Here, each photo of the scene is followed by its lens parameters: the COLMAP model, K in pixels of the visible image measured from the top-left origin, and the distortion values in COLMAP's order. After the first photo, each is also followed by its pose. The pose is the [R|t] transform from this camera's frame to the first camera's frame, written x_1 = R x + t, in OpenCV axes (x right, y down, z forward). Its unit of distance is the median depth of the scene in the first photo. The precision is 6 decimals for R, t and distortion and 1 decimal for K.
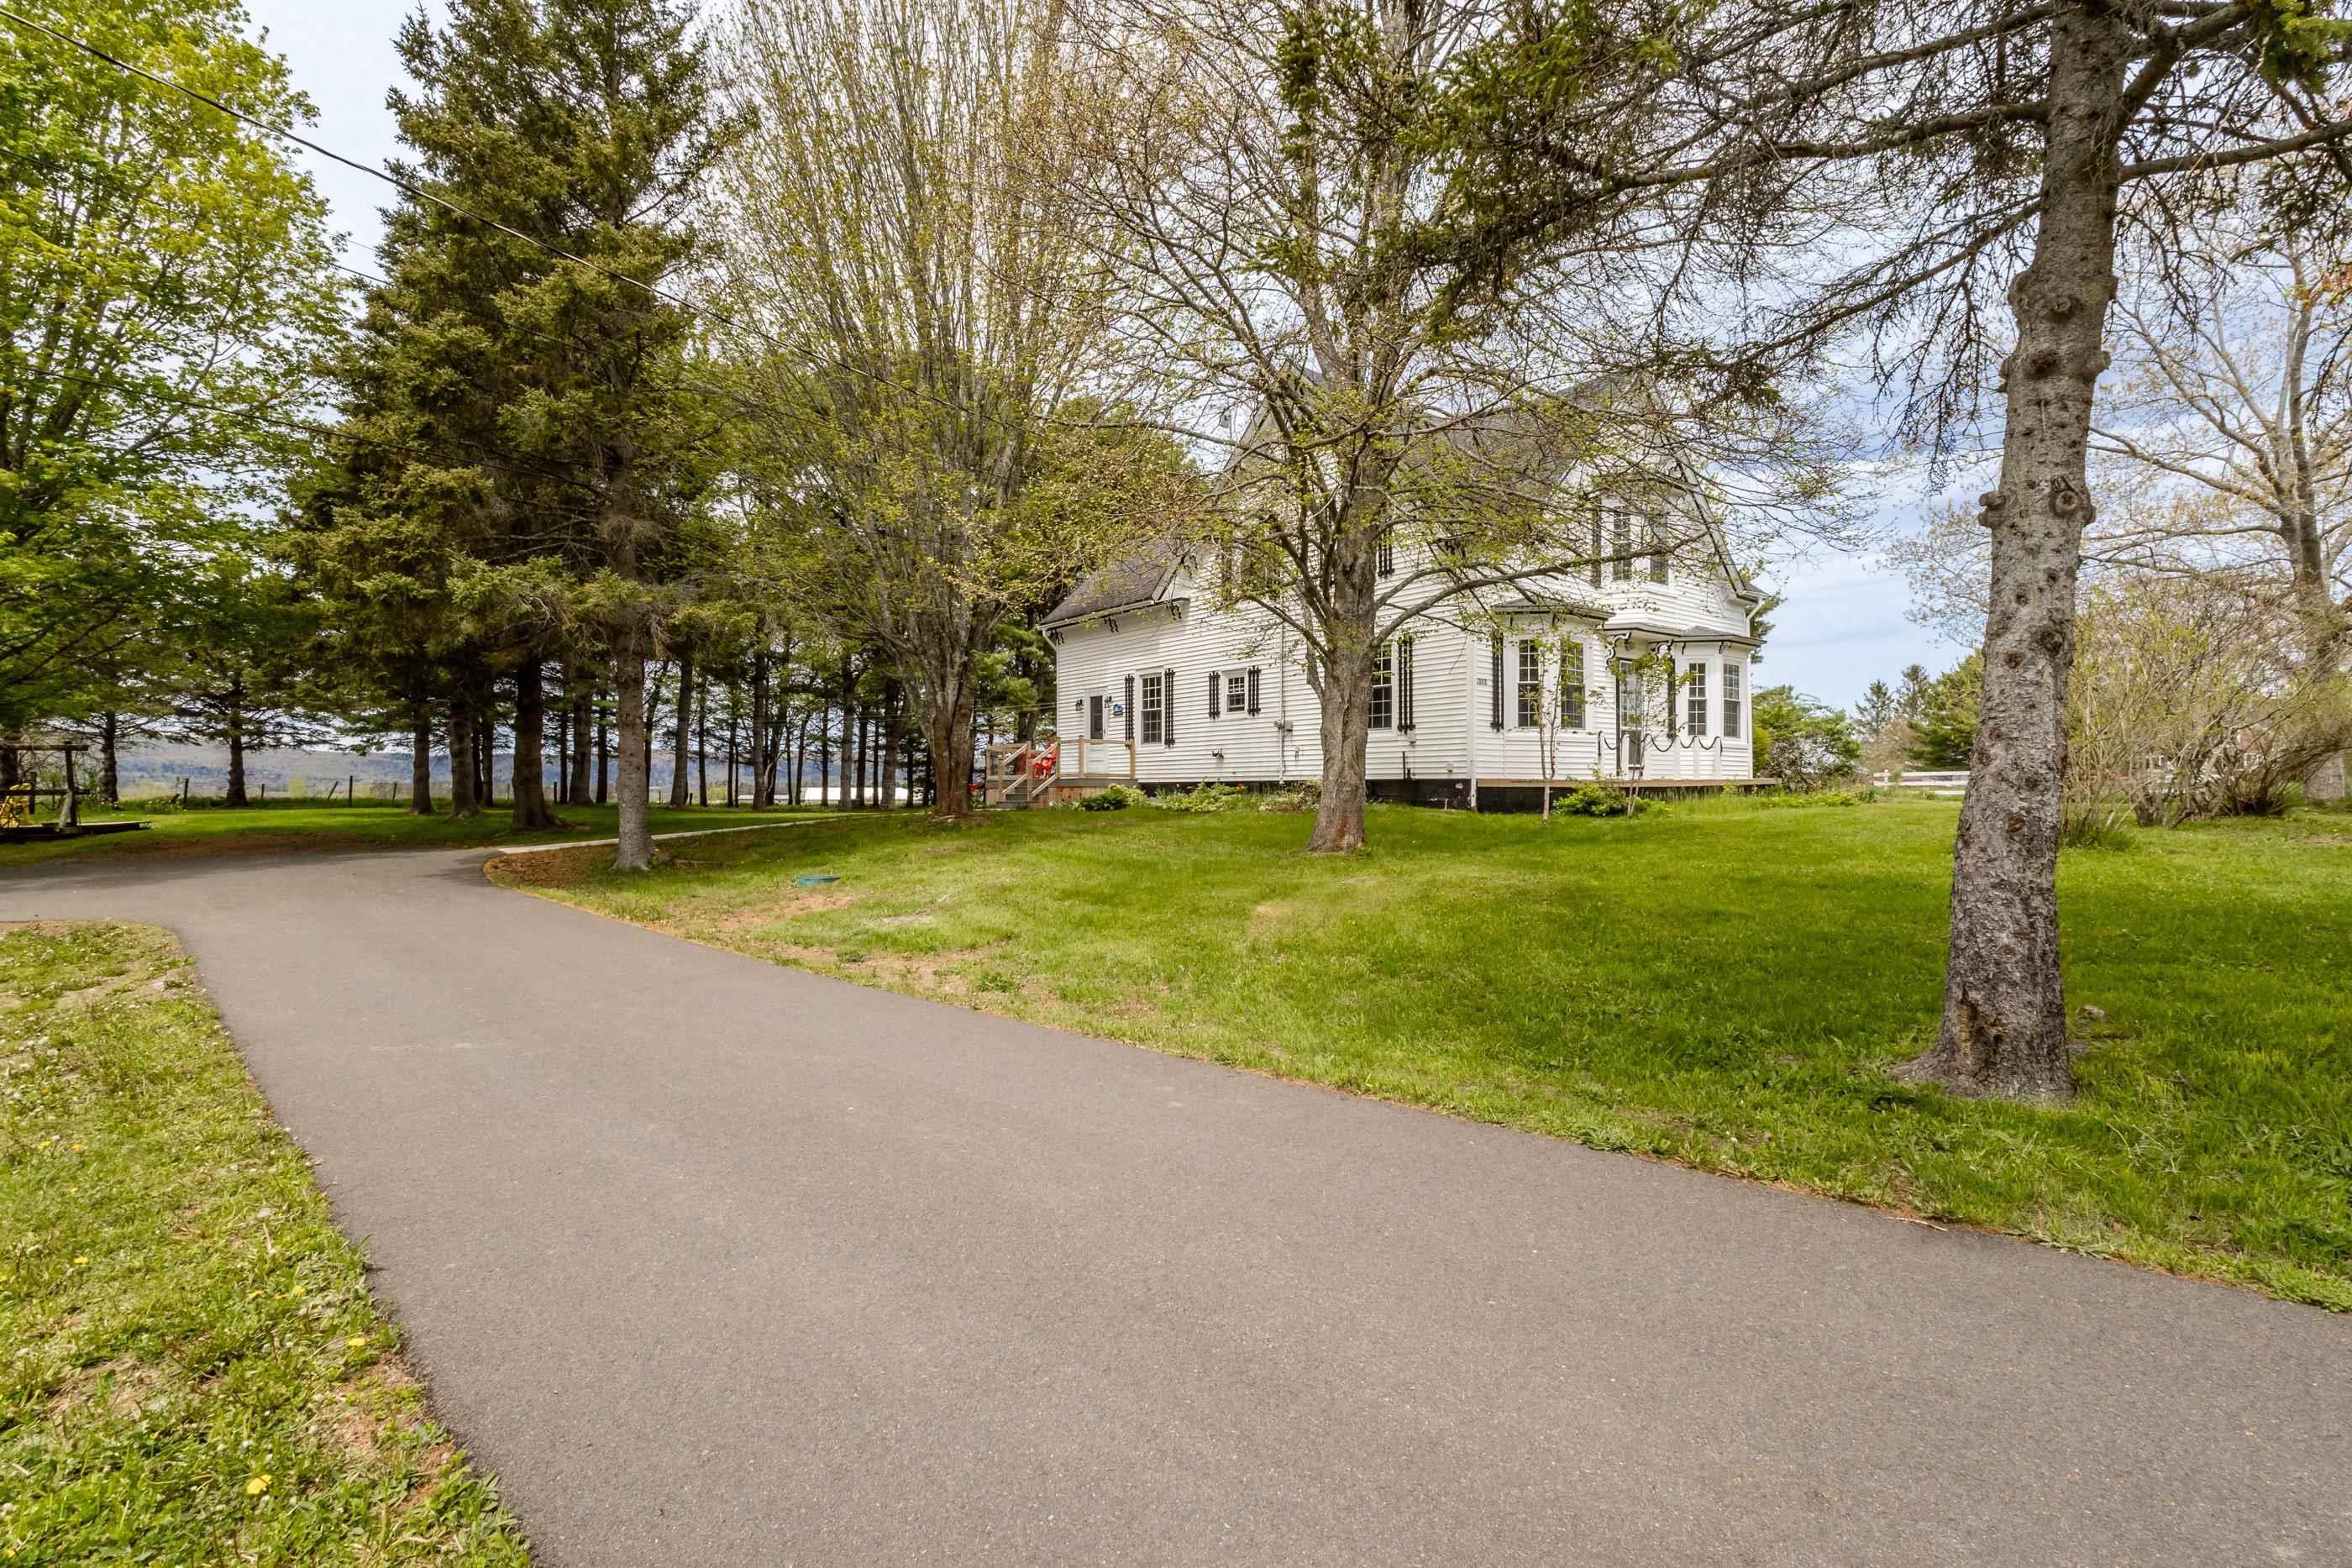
lens RADIAL K [[1123.9, 0, 1163.8], [0, 1123.9, 790.7], [0, 0, 1]] dist [0.011352, -0.000681]
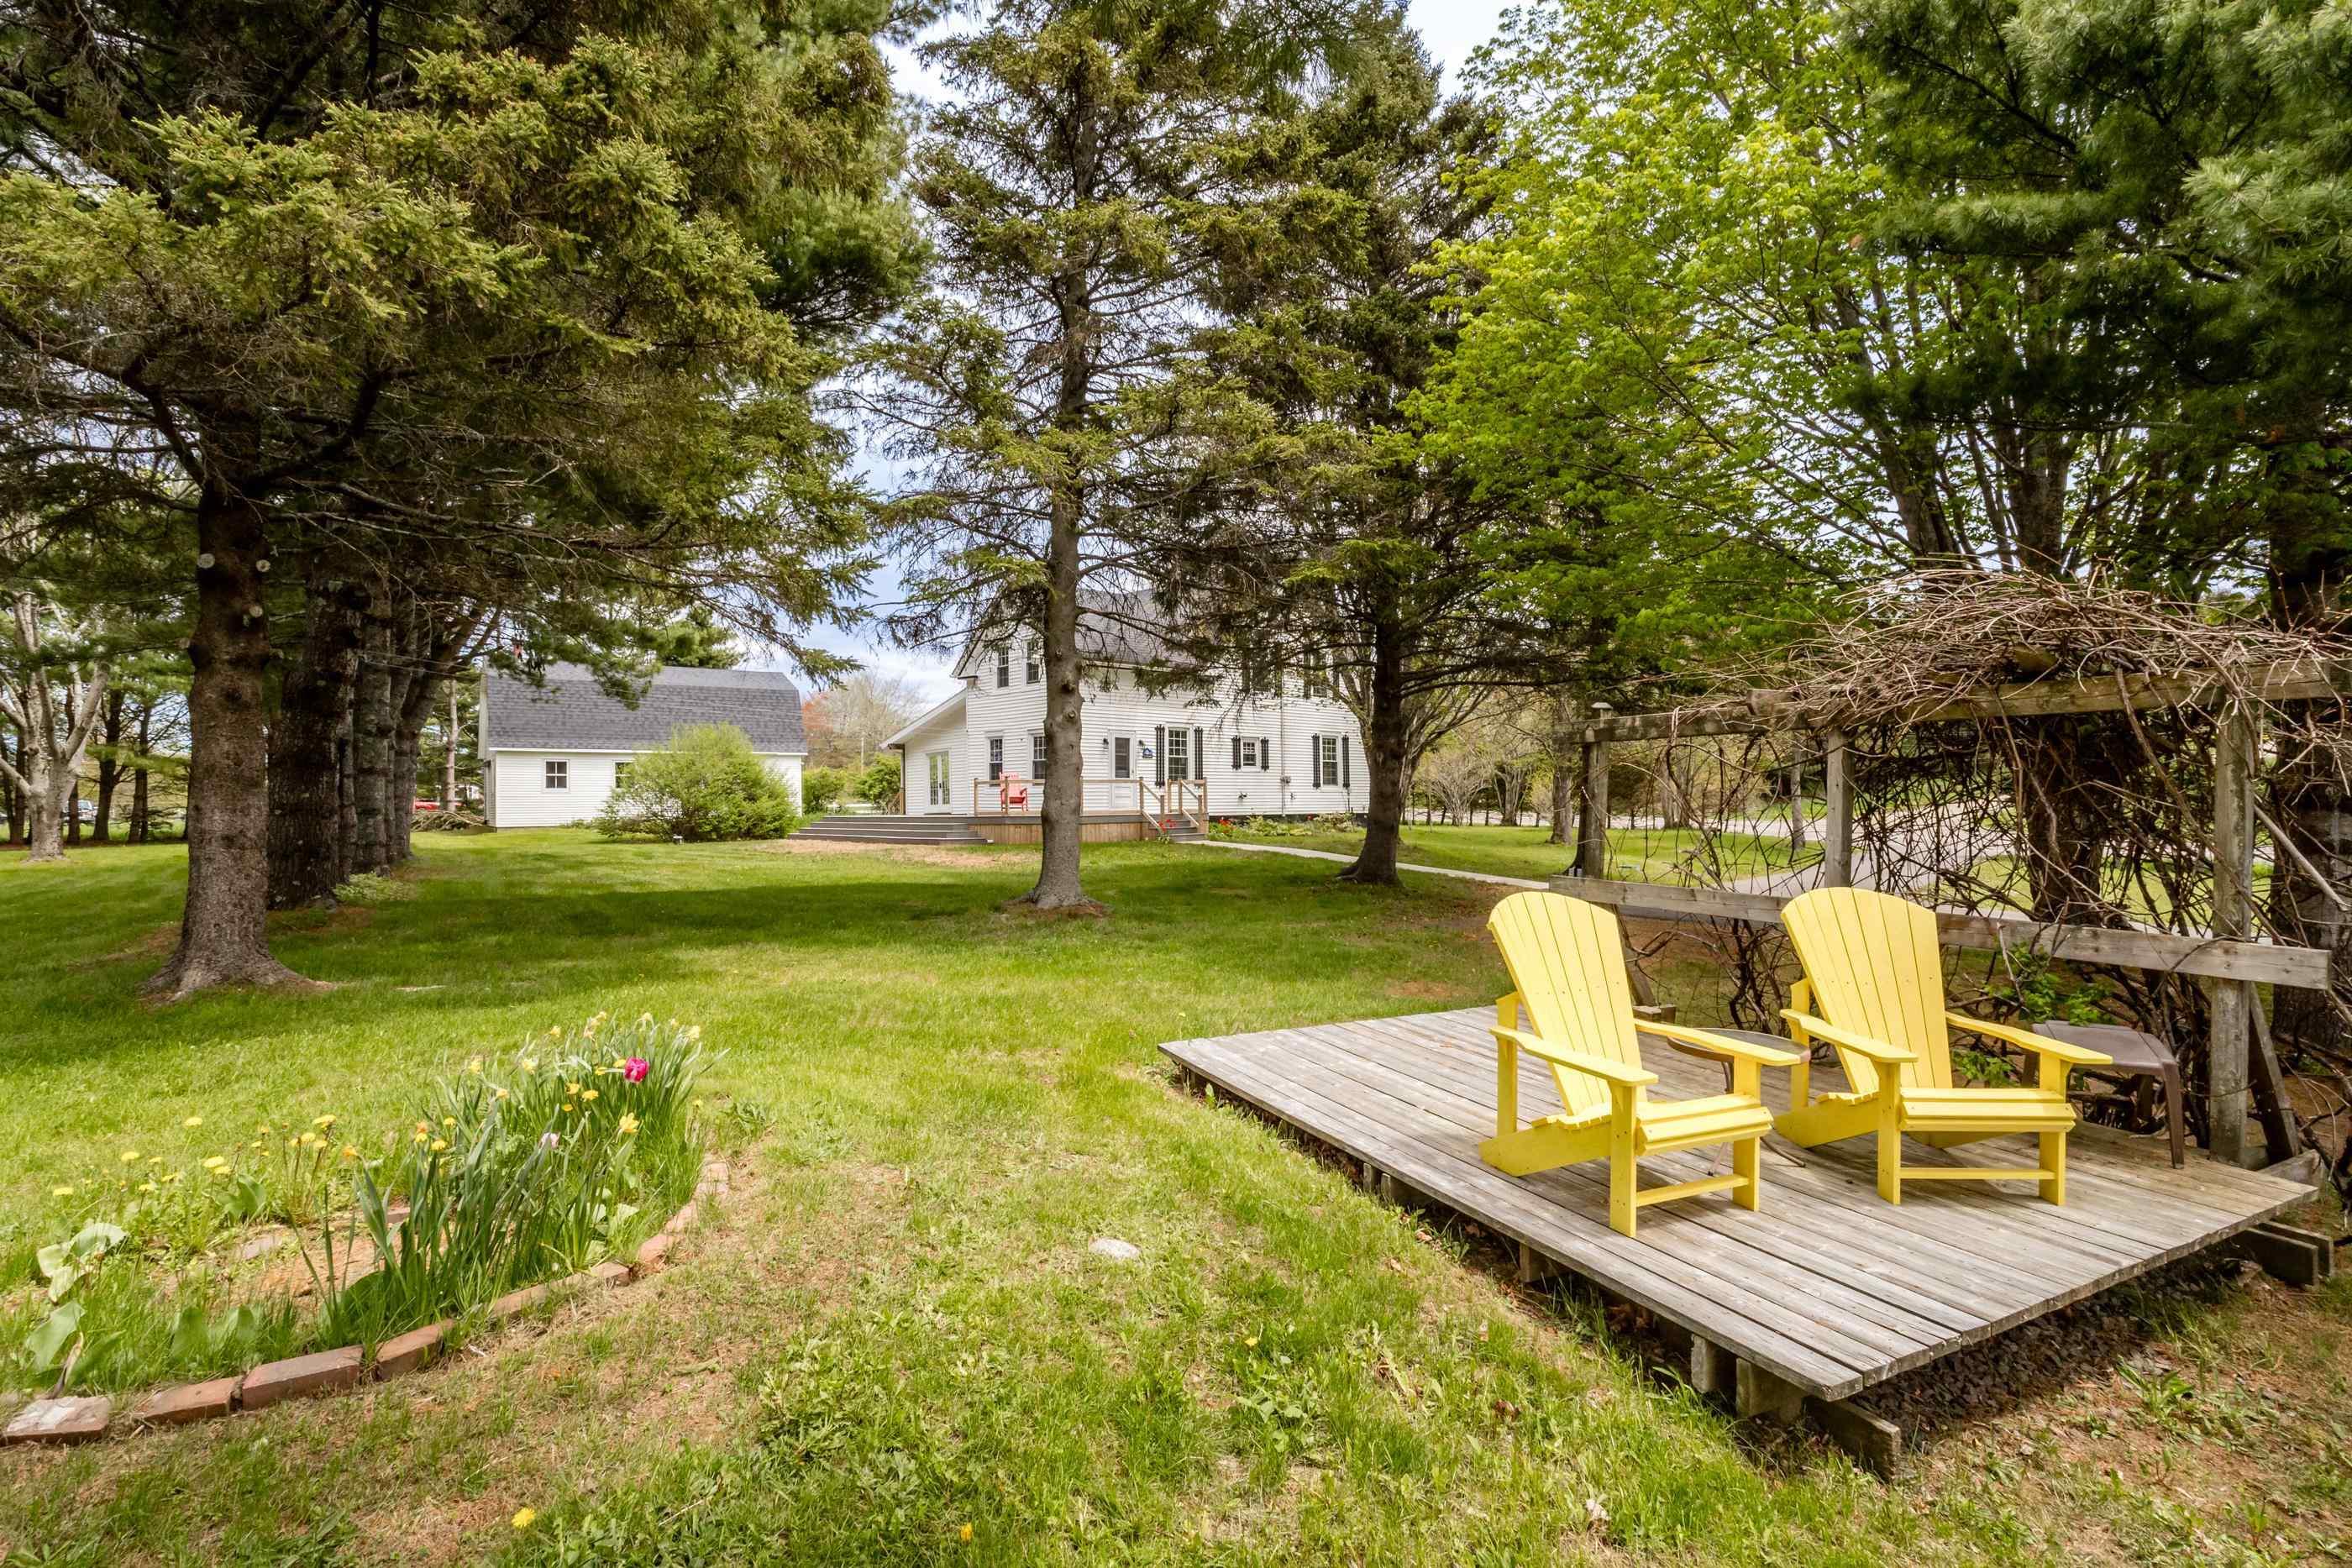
lens RADIAL K [[1123.9, 0, 1178.1], [0, 1123.9, 793.1], [0, 0, 1]] dist [0.011352, -0.000681]
pose [[-0.072864, 0.023189, 0.997072, -1.331376], [0.011700, 0.999681, -0.022395, -0.004836], [-0.997273, 0.010034, -0.073112, 1.173311]]
